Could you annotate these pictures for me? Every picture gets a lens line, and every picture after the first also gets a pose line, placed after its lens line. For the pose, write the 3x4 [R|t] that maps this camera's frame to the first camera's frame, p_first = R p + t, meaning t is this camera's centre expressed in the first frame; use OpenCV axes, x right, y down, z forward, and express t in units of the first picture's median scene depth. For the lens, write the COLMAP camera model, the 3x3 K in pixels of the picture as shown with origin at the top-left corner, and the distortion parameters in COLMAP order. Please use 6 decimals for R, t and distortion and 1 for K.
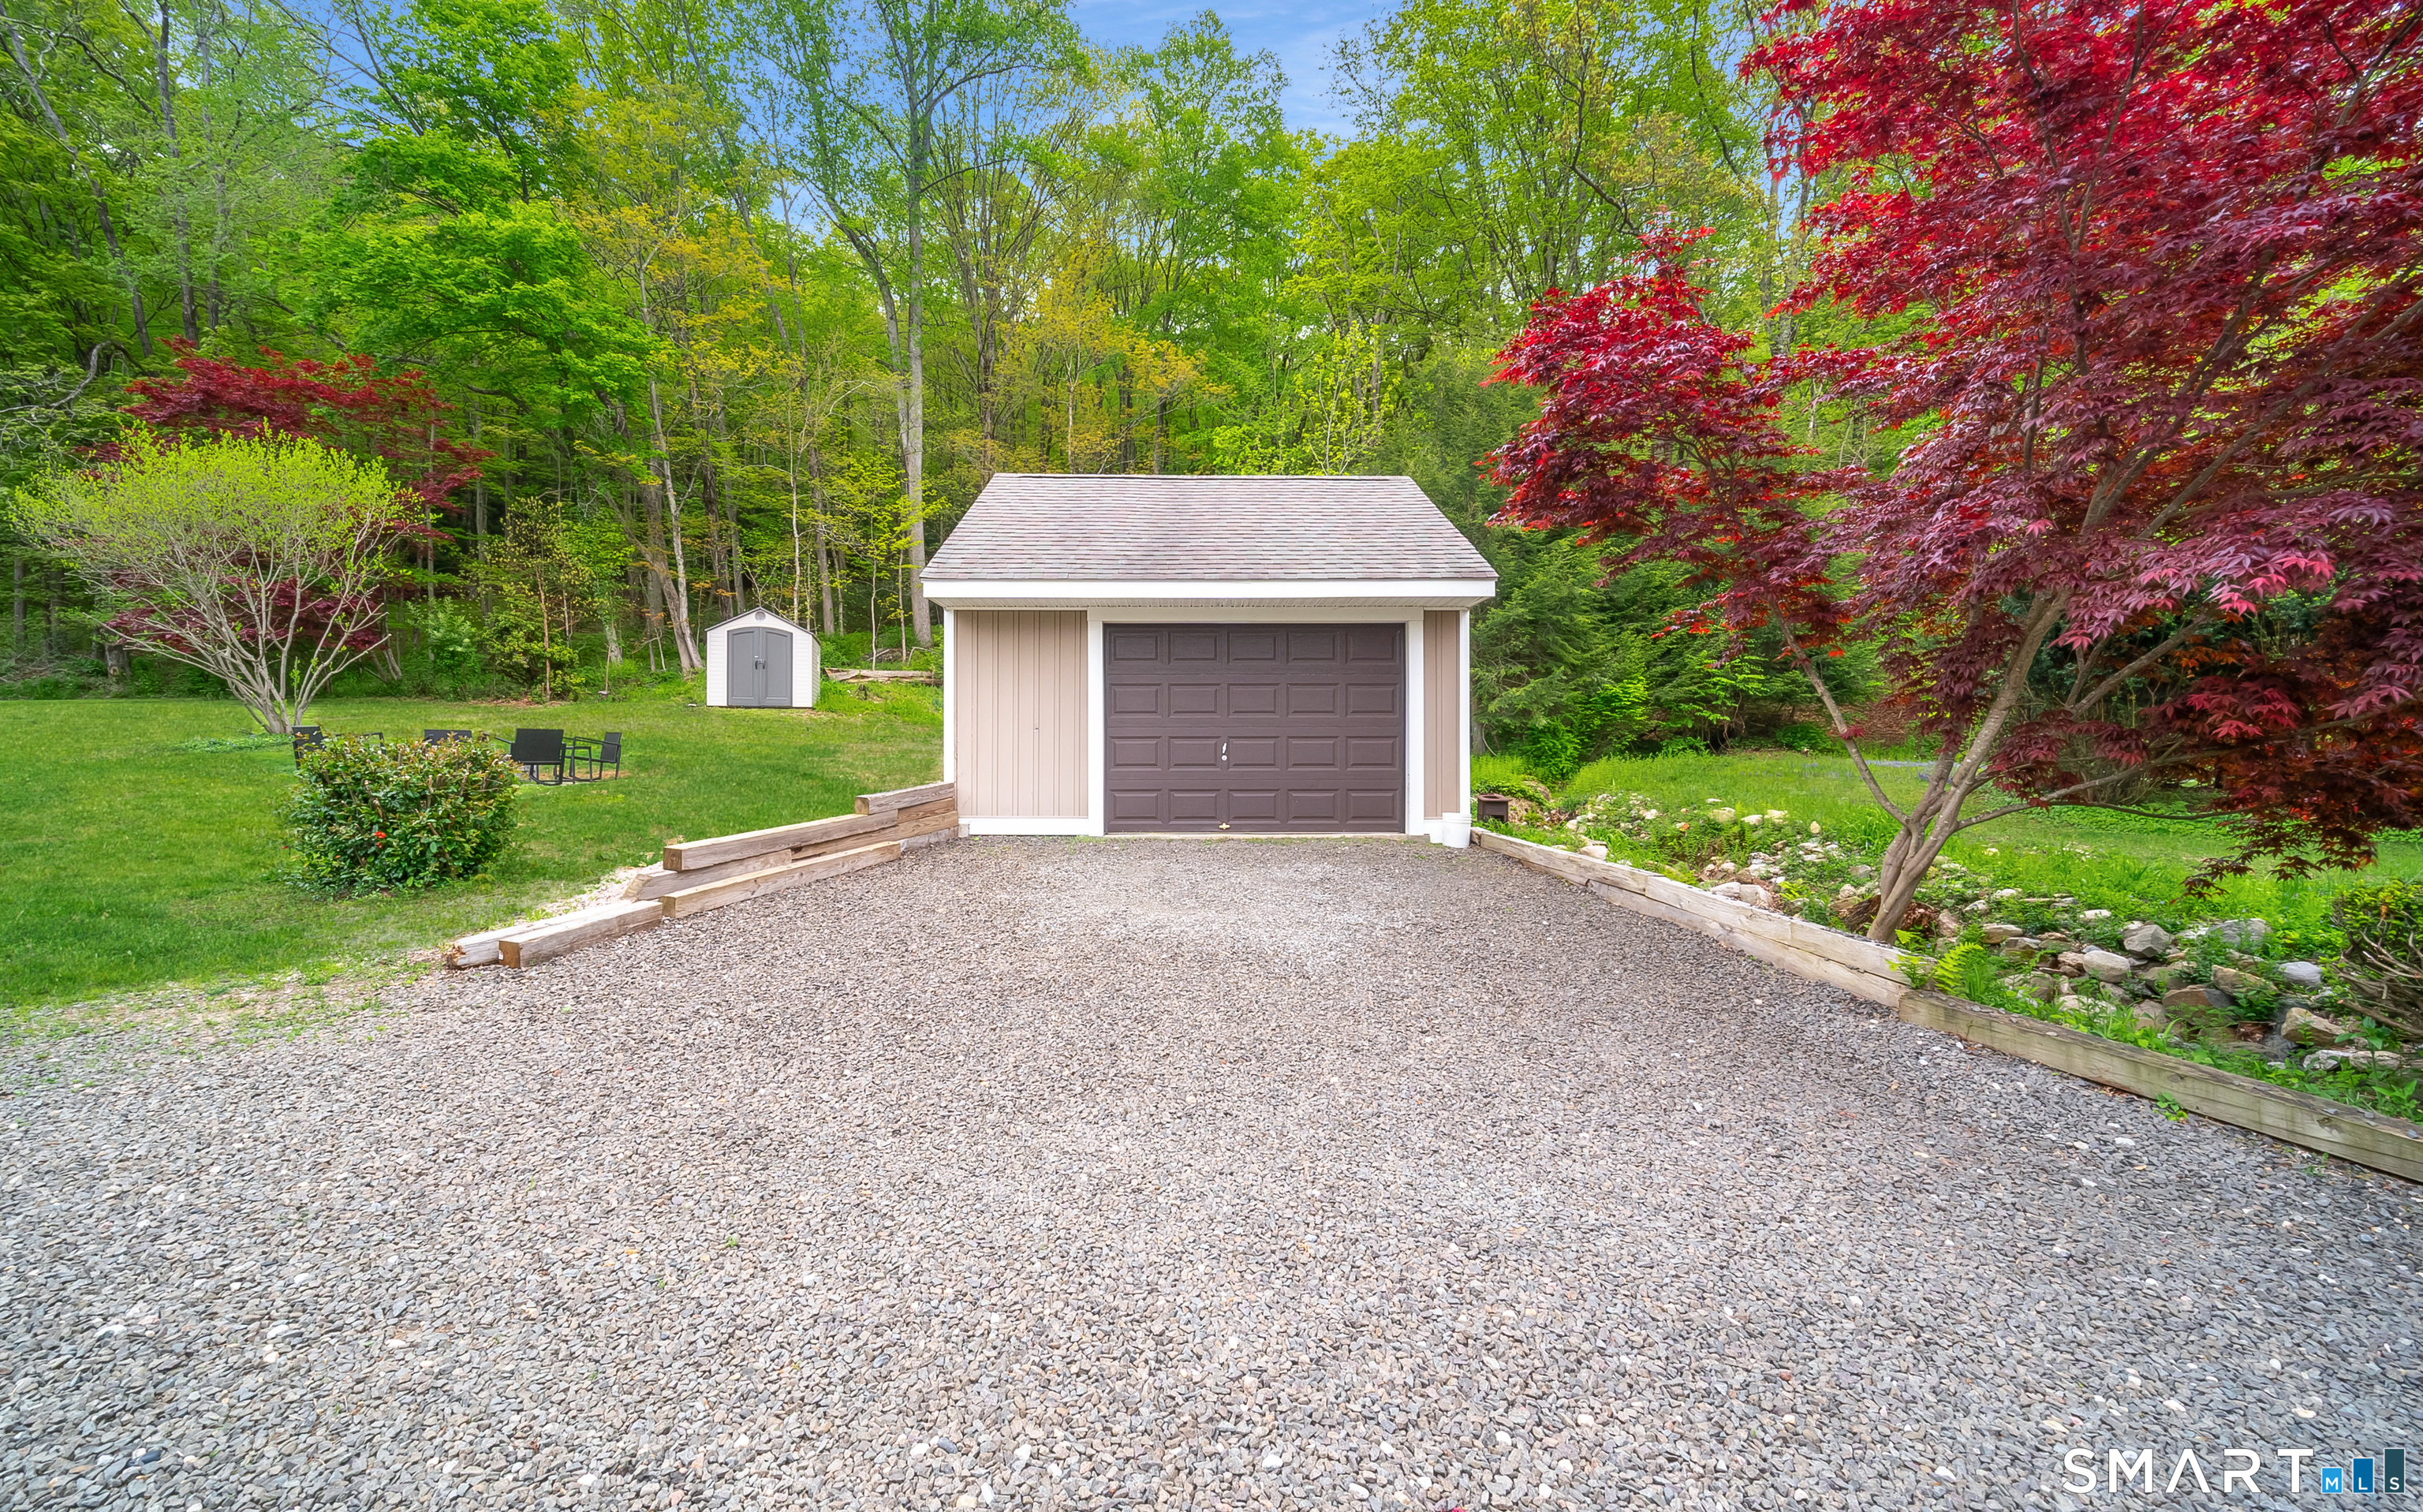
lens RADIAL K [[969.1, 0, 1211.5], [0, 969.1, 756.0], [0, 0, 1]] dist [0.000614, 0.000202]
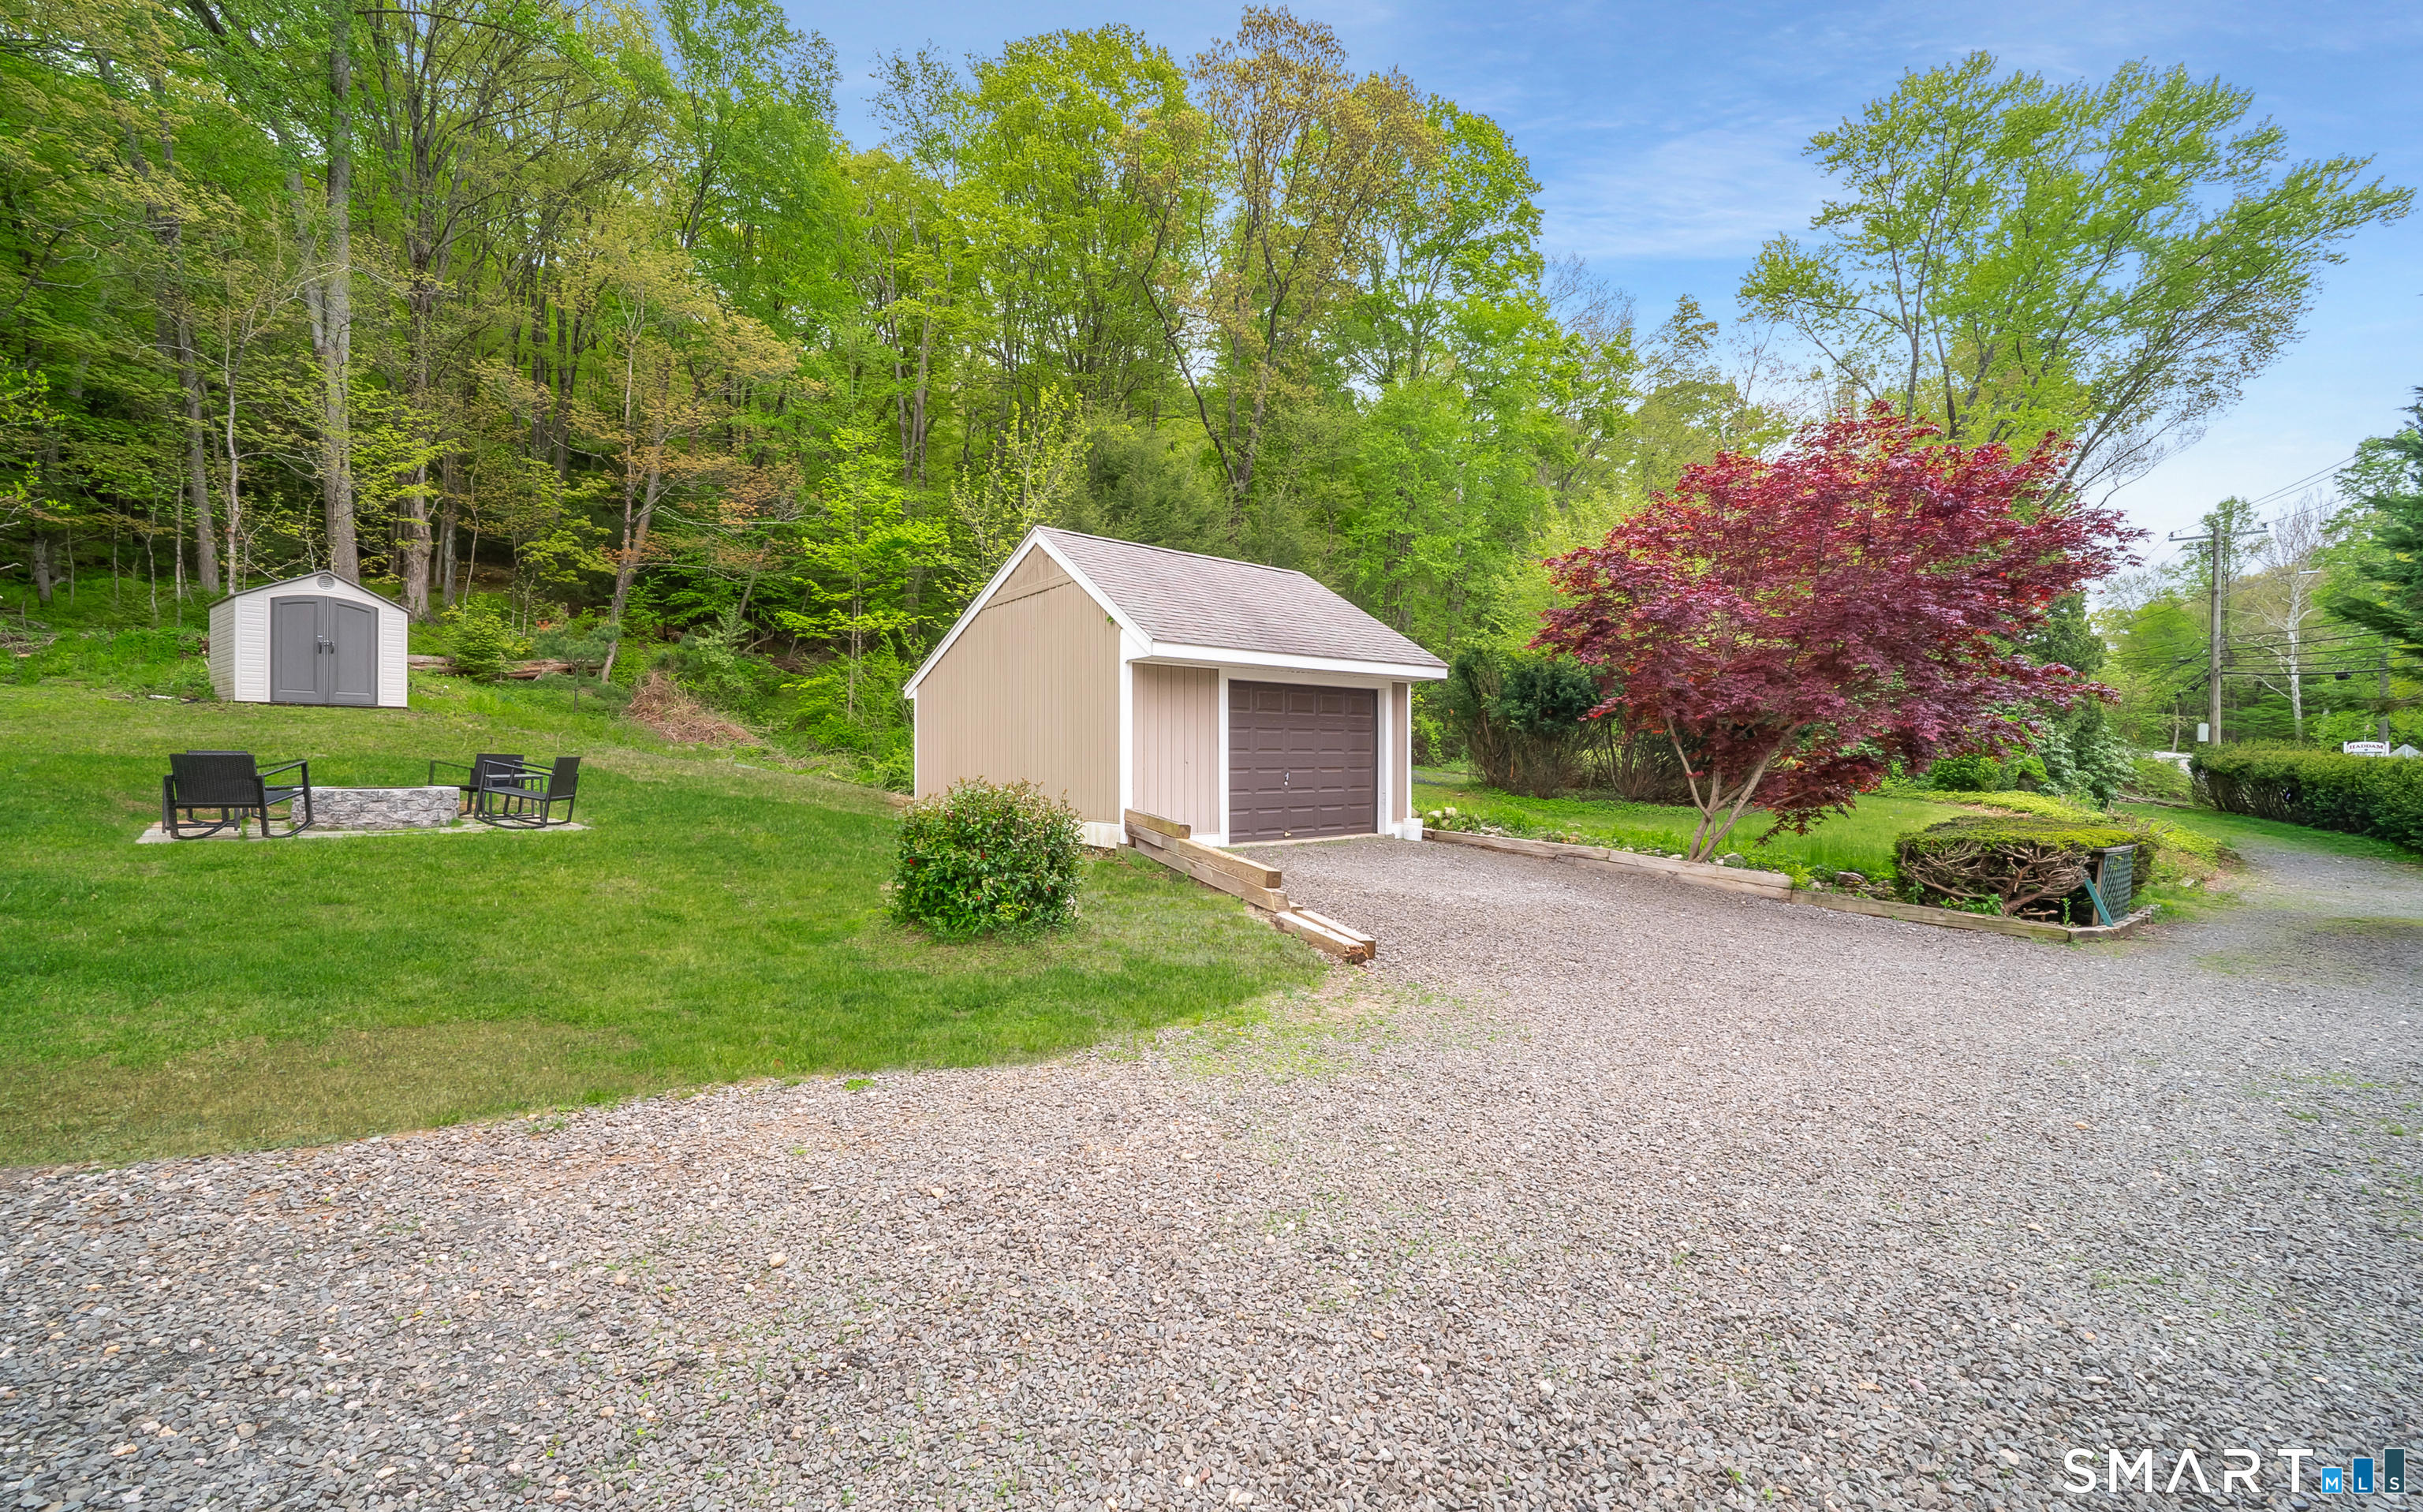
lens RADIAL K [[969.1, 0, 1211.5], [0, 969.1, 756.0], [0, 0, 1]] dist [0.000614, 0.000202]
pose [[0.788505, 0.005994, 0.614999, -0.904149], [-0.004821, 0.999982, -0.003565, -0.030461], [-0.615009, -0.000154, 0.788520, 0.000727]]
